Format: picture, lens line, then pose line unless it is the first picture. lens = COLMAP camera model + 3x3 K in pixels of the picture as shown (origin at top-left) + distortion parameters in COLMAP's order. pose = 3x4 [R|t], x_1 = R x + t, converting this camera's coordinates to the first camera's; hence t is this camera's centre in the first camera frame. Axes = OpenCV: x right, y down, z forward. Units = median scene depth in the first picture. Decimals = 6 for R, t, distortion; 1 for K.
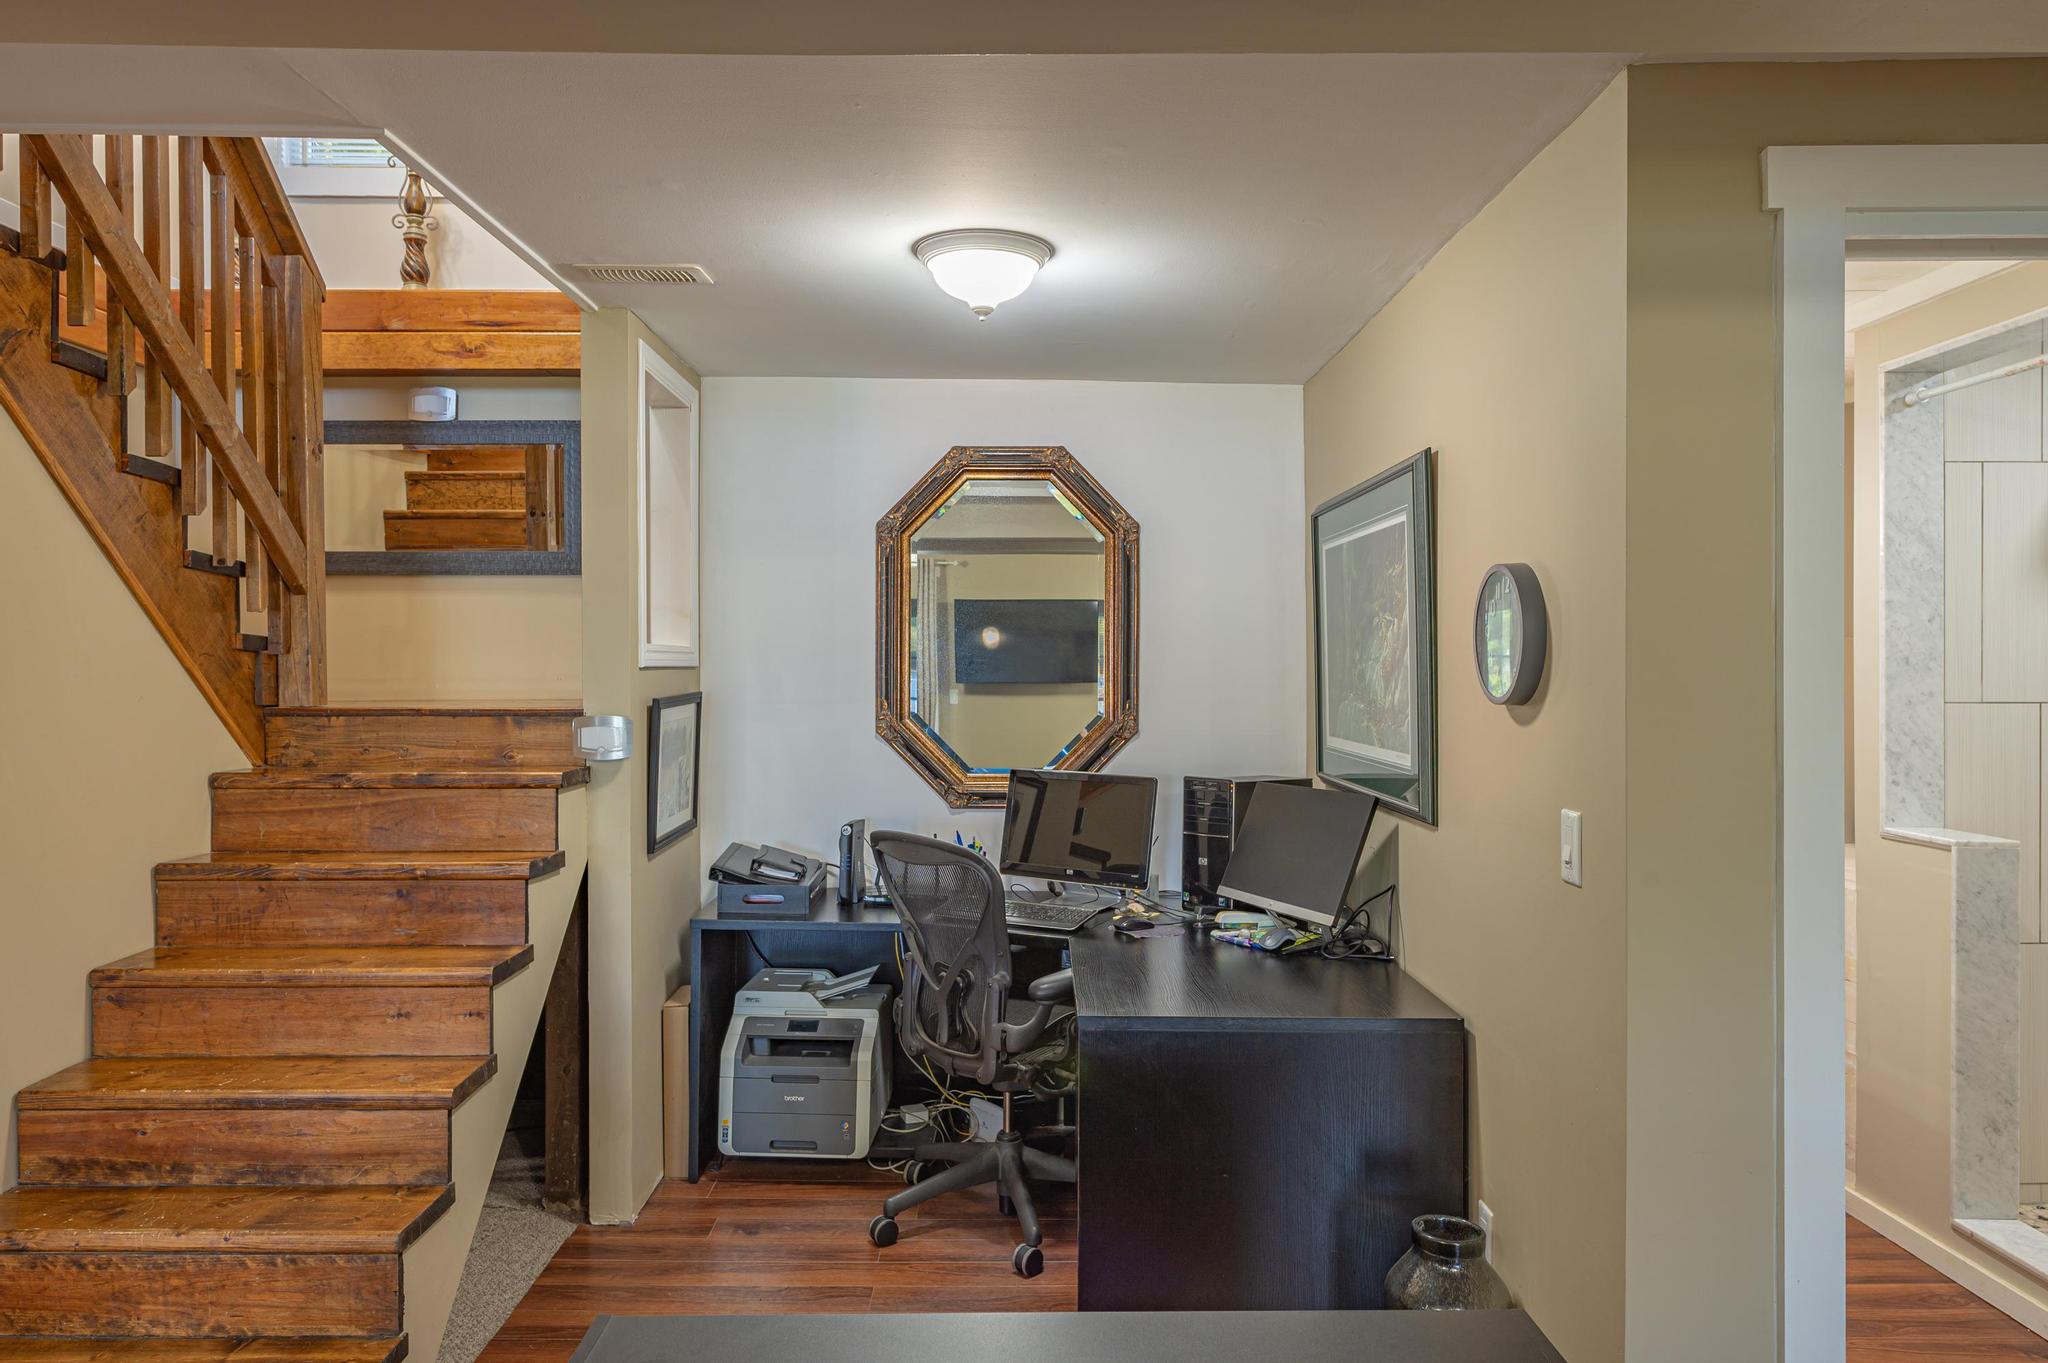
lens RADIAL K [[1338.8, 0, 1022.2], [0, 1338.8, 680.3], [0, 0, 1]] dist [-0.002752, -0.003269]
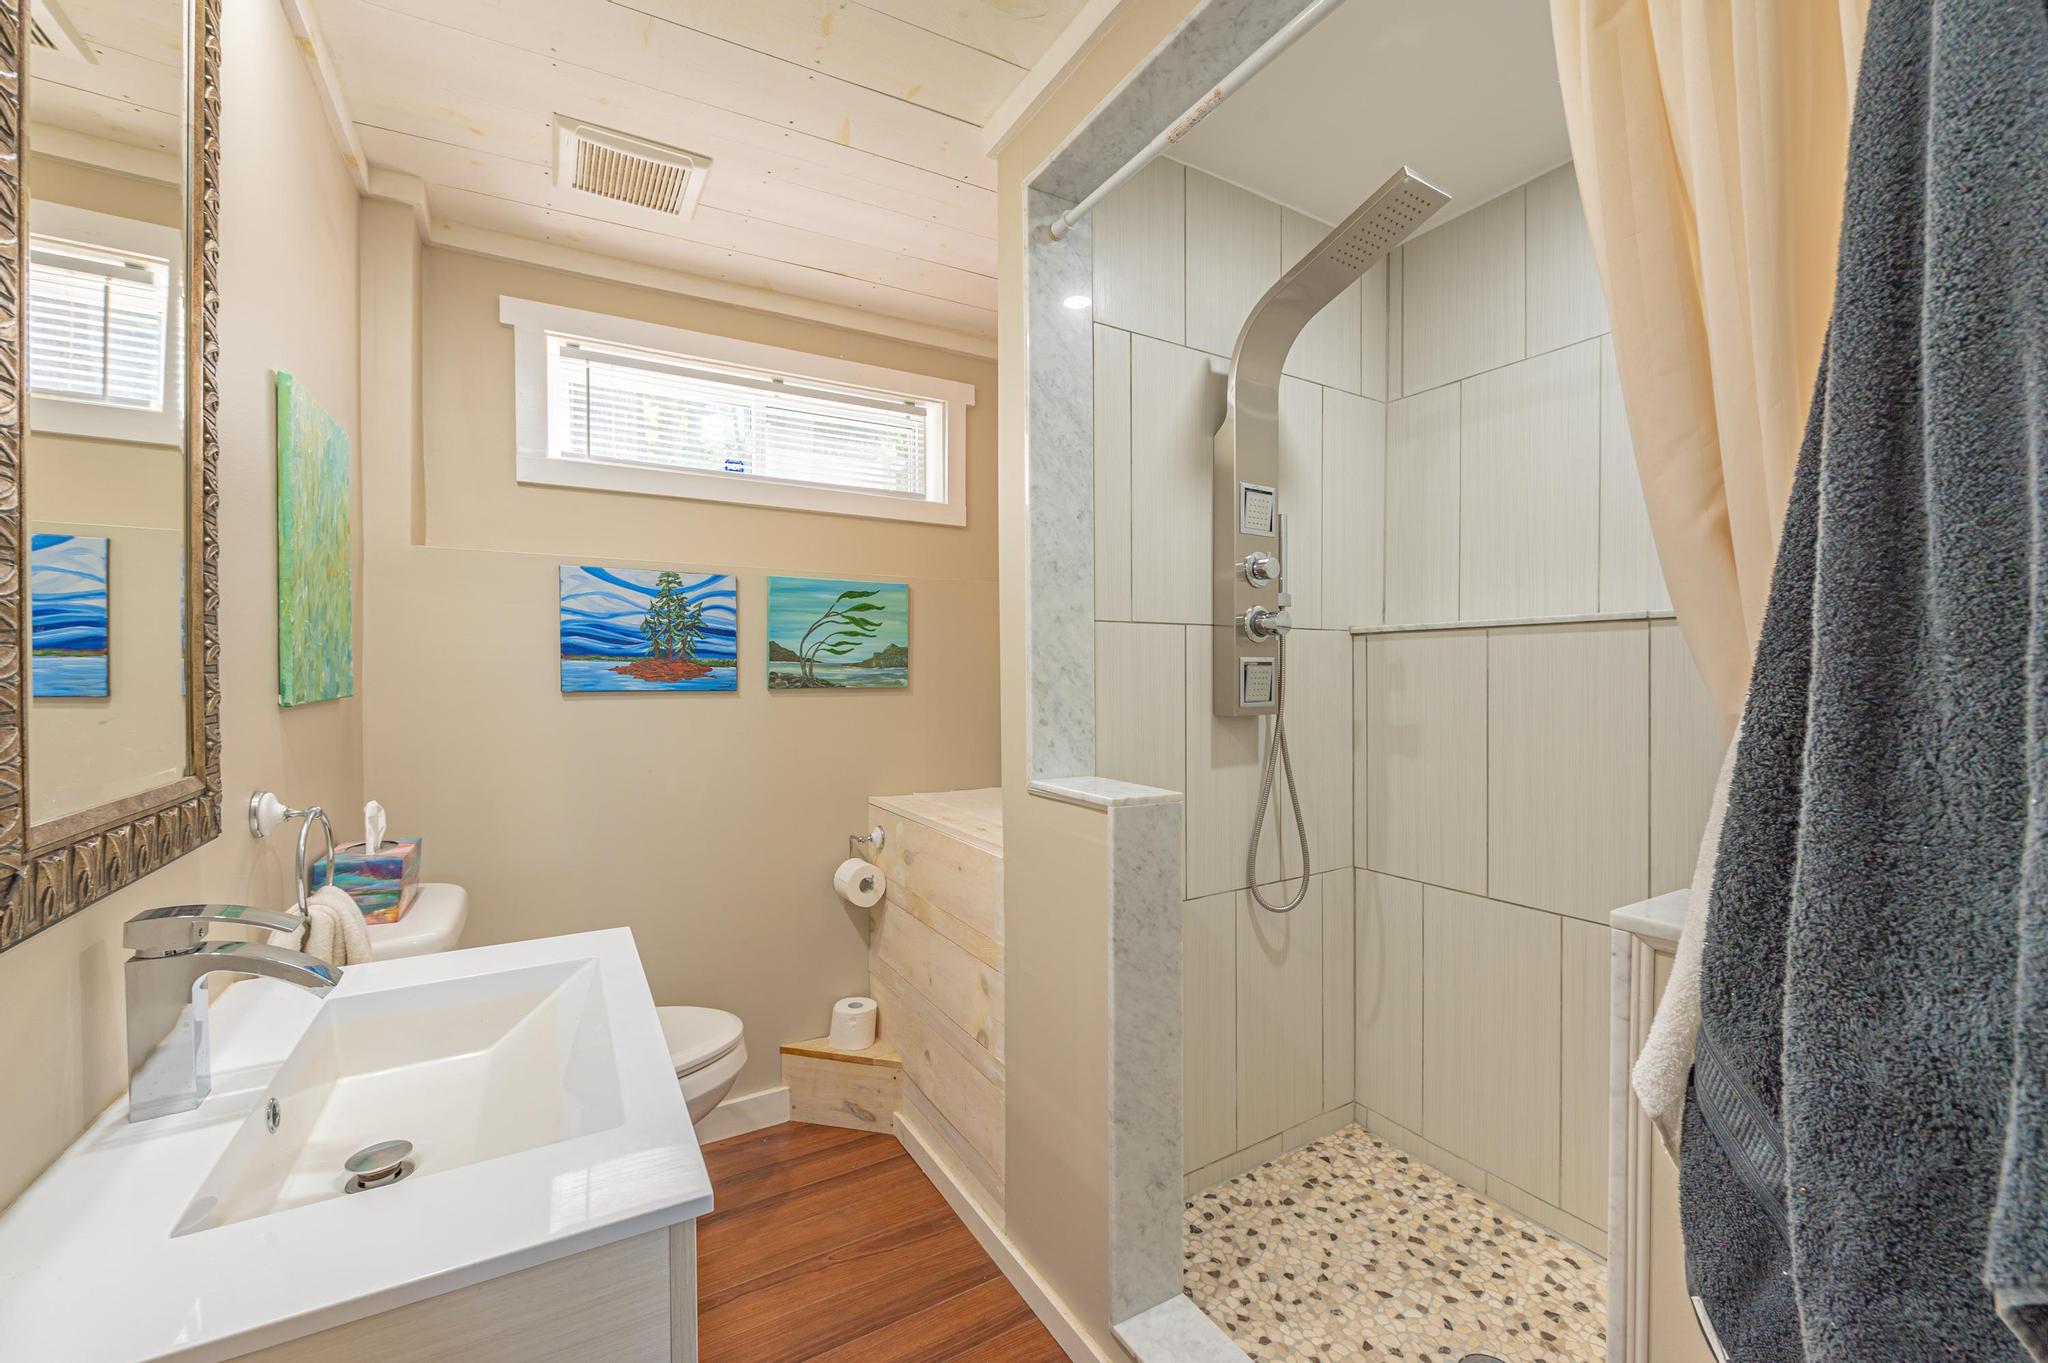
lens RADIAL K [[816.2, 0, 1016.4], [0, 816.2, 674.1], [0, 0, 1]] dist [-0.005861, -0.000463]
pose [[0.863617, 0.000661, 0.504147, 0.403795], [0.005076, 0.999937, -0.010006, 0.053872], [-0.504122, 0.011201, 0.863560, 0.602503]]
